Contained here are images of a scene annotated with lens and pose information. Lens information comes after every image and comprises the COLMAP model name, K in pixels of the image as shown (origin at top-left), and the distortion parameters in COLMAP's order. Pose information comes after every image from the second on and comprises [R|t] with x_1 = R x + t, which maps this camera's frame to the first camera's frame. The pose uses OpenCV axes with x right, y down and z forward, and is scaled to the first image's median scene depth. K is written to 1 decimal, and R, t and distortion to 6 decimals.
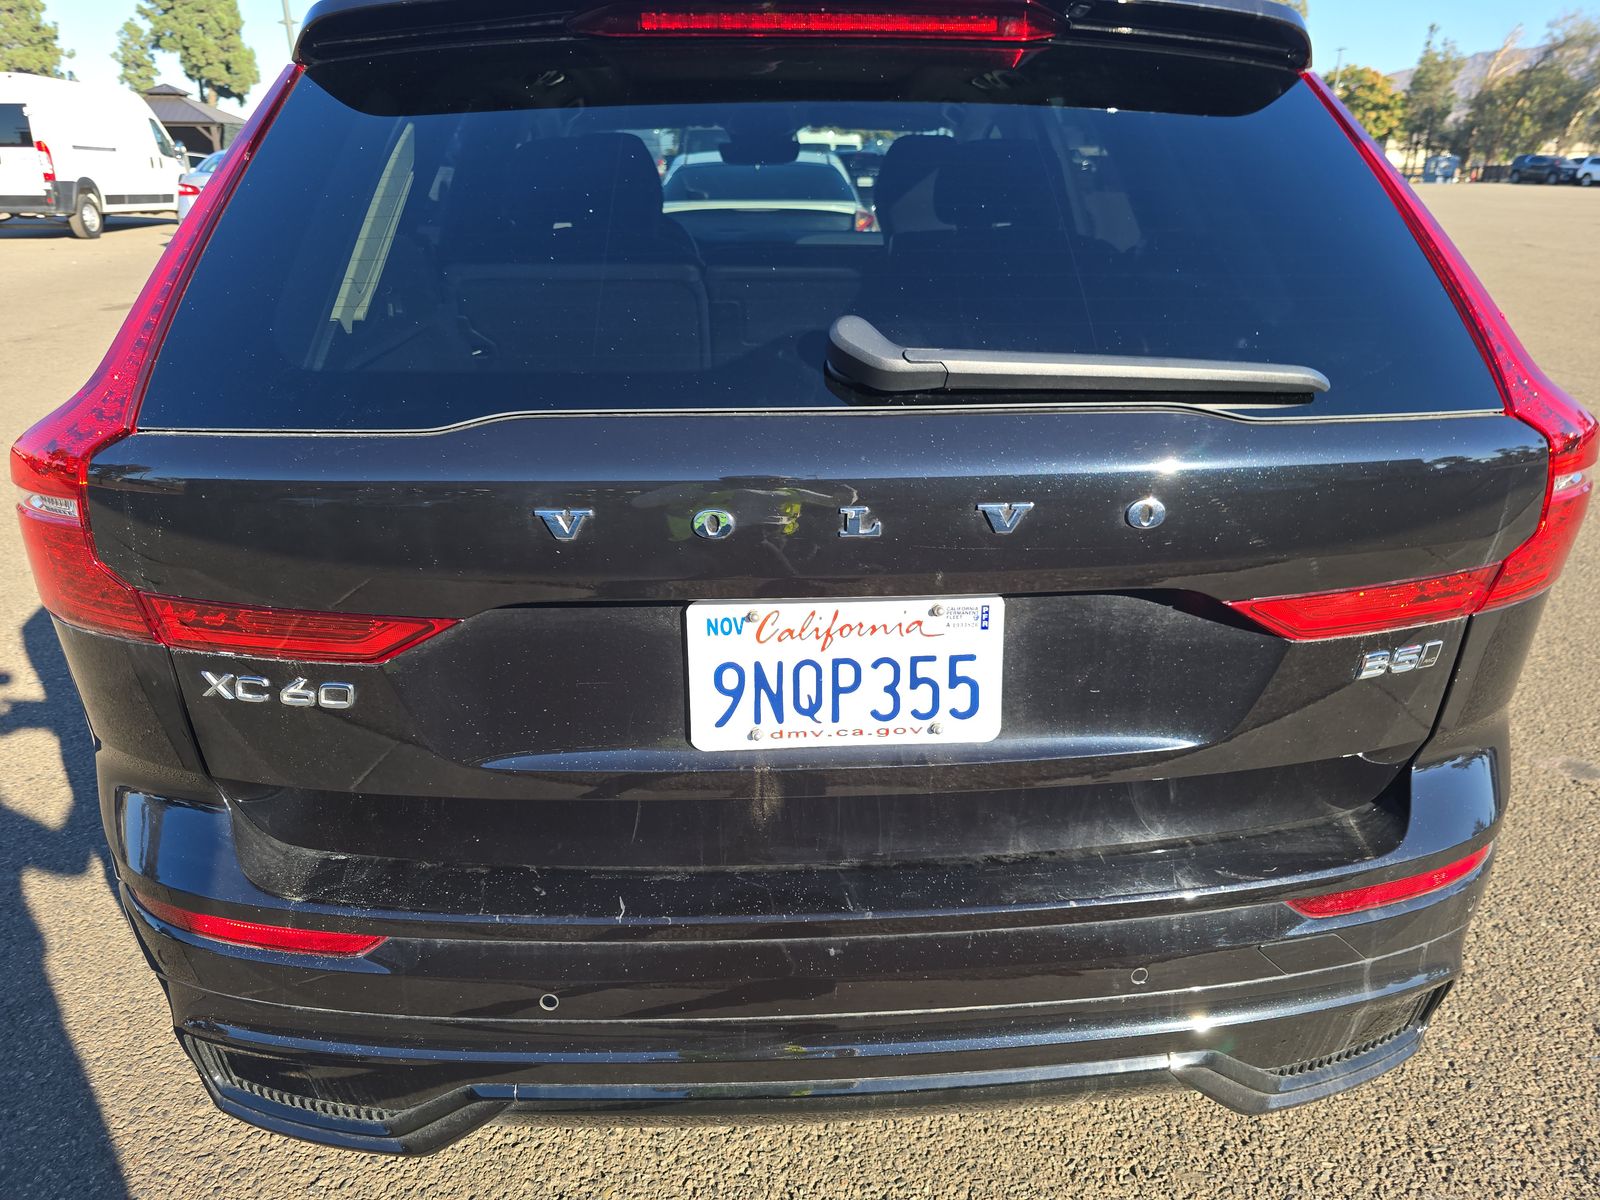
lens RADIAL K [[1072.1, 0, 797.4], [0, 1072.1, 591.3], [0, 0, 1]] dist [0.035080, -0.040629]
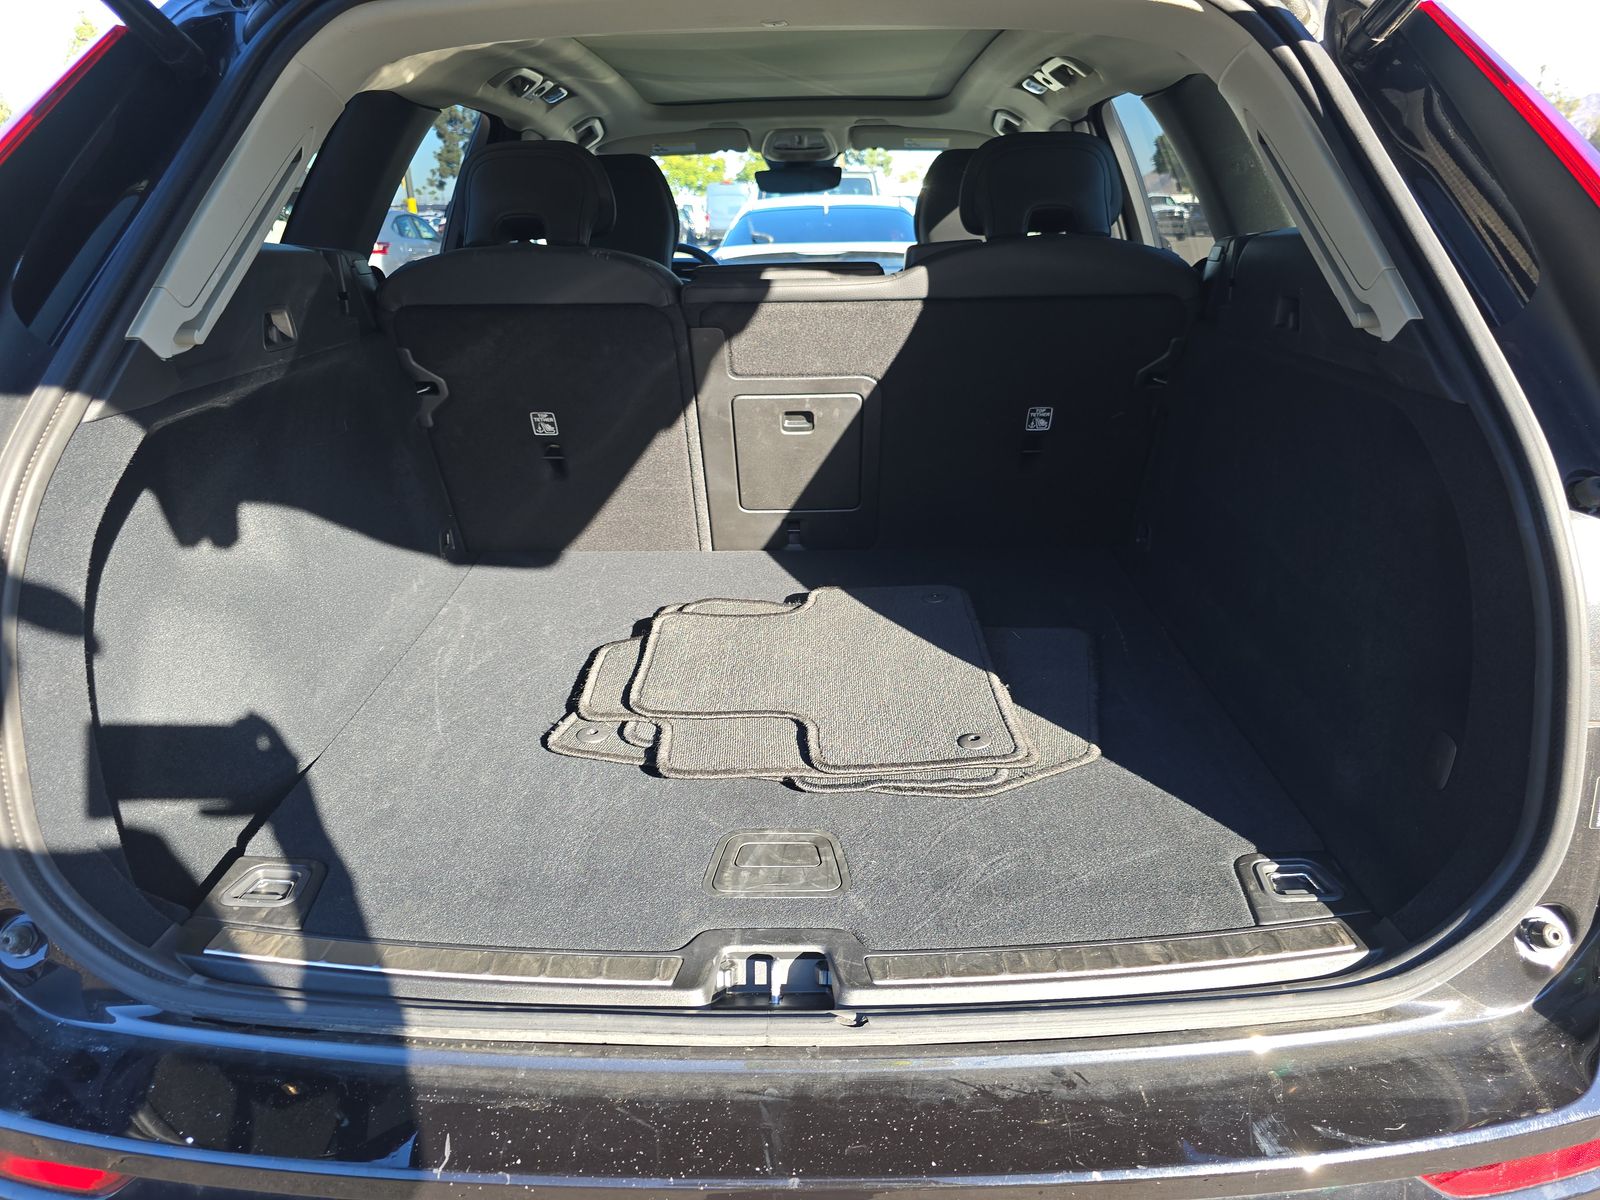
lens RADIAL K [[1072.1, 0, 797.4], [0, 1072.1, 591.3], [0, 0, 1]] dist [0.035080, -0.040629]
pose [[0.996786, 0.010266, -0.079446, 0.111732], [-0.013737, 0.998969, -0.043268, -0.044492], [0.078920, 0.044220, 0.995900, 0.274170]]
